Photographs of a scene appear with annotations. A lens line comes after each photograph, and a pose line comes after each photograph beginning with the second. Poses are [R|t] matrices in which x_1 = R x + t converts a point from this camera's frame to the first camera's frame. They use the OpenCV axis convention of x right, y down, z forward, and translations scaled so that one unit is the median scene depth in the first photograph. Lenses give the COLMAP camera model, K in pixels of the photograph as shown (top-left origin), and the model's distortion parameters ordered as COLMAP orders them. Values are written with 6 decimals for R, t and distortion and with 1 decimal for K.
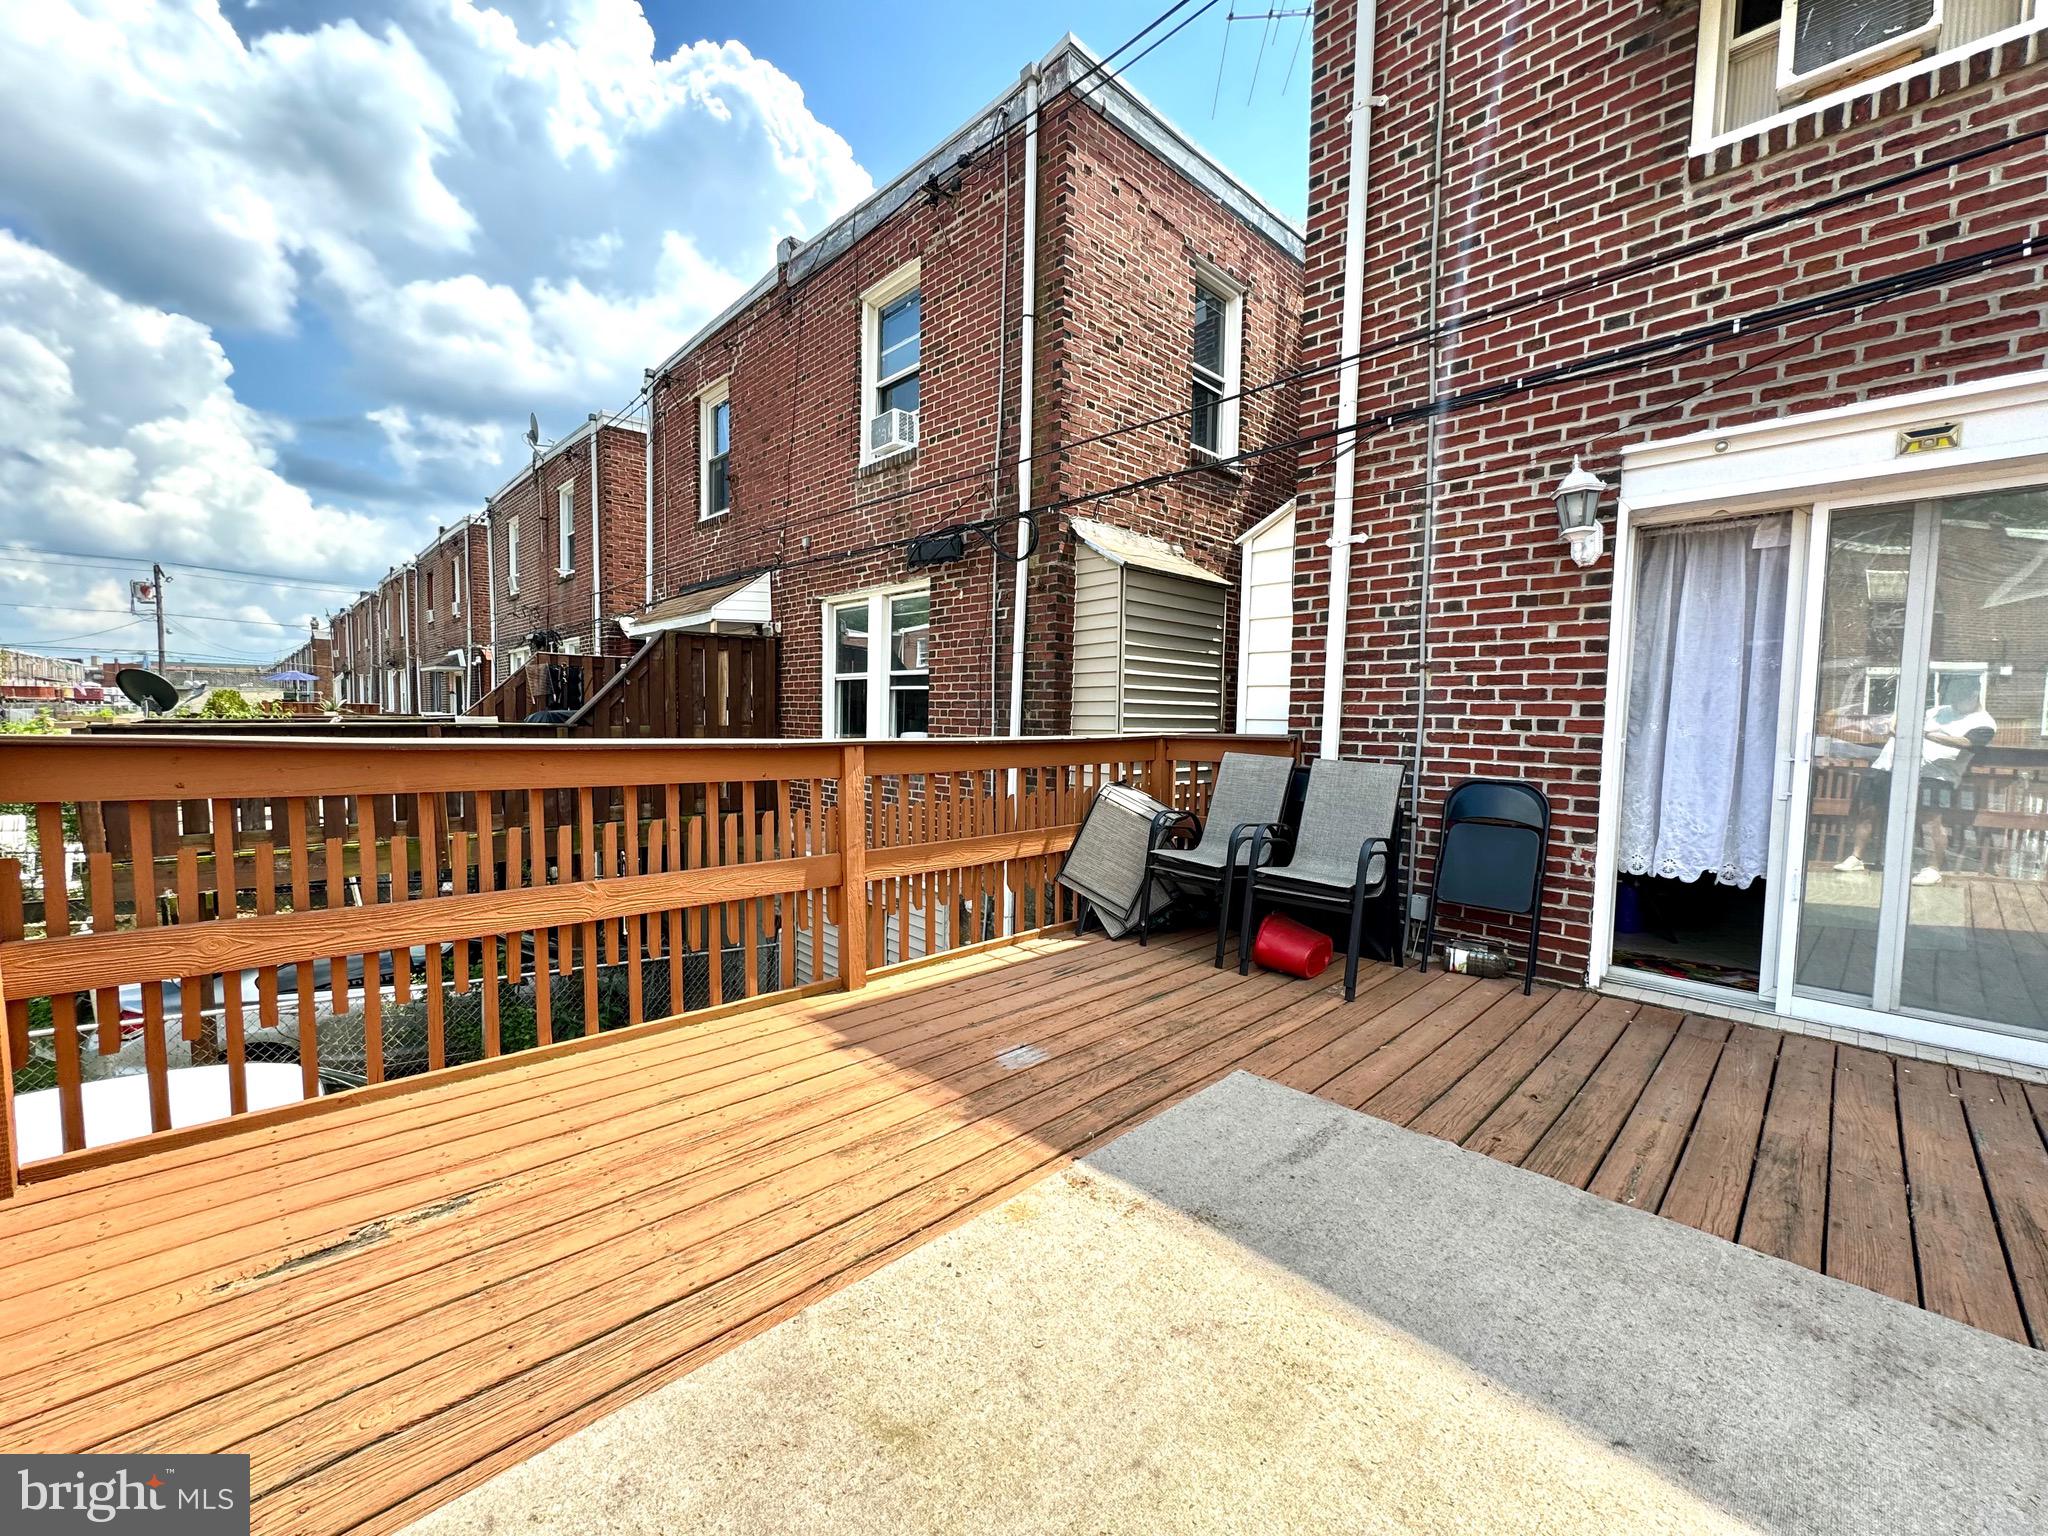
lens RADIAL K [[819.1, 0, 1024.3], [0, 819.1, 771.4], [0, 0, 1]] dist [-0.002595, 0.000571]
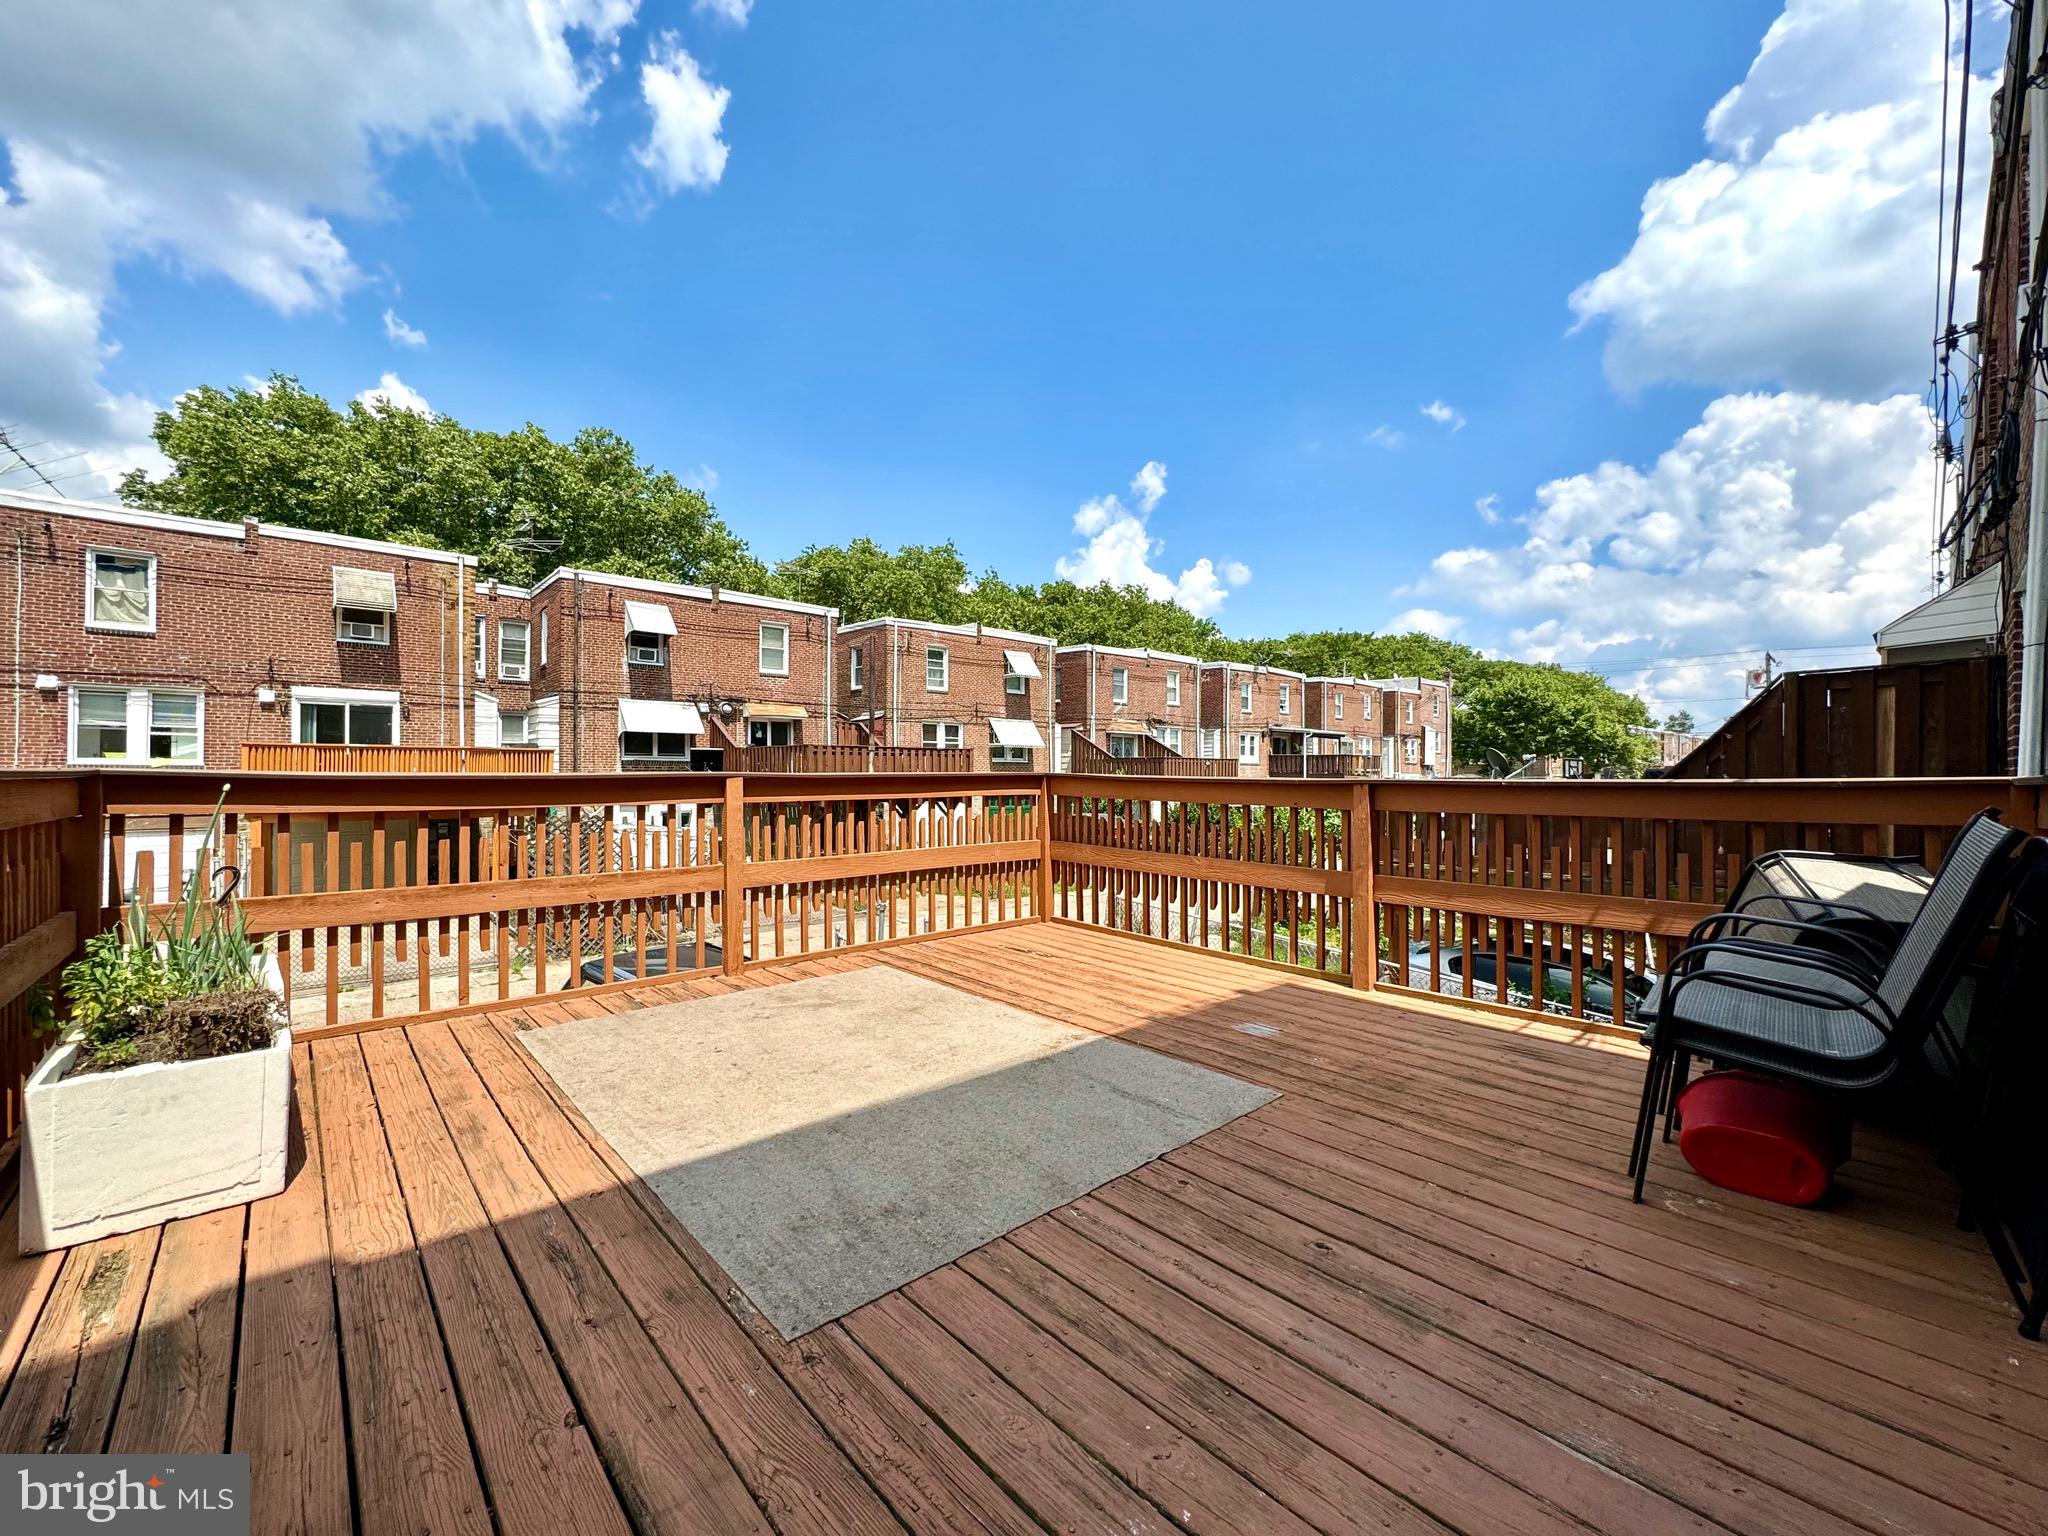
lens RADIAL K [[819.1, 0, 1024.3], [0, 819.1, 771.4], [0, 0, 1]] dist [-0.002595, 0.000571]
pose [[-0.040935, -0.022451, -0.998910, 1.193846], [-0.069702, 0.997376, -0.019560, 0.008737], [0.996728, 0.068825, -0.042393, 0.644985]]
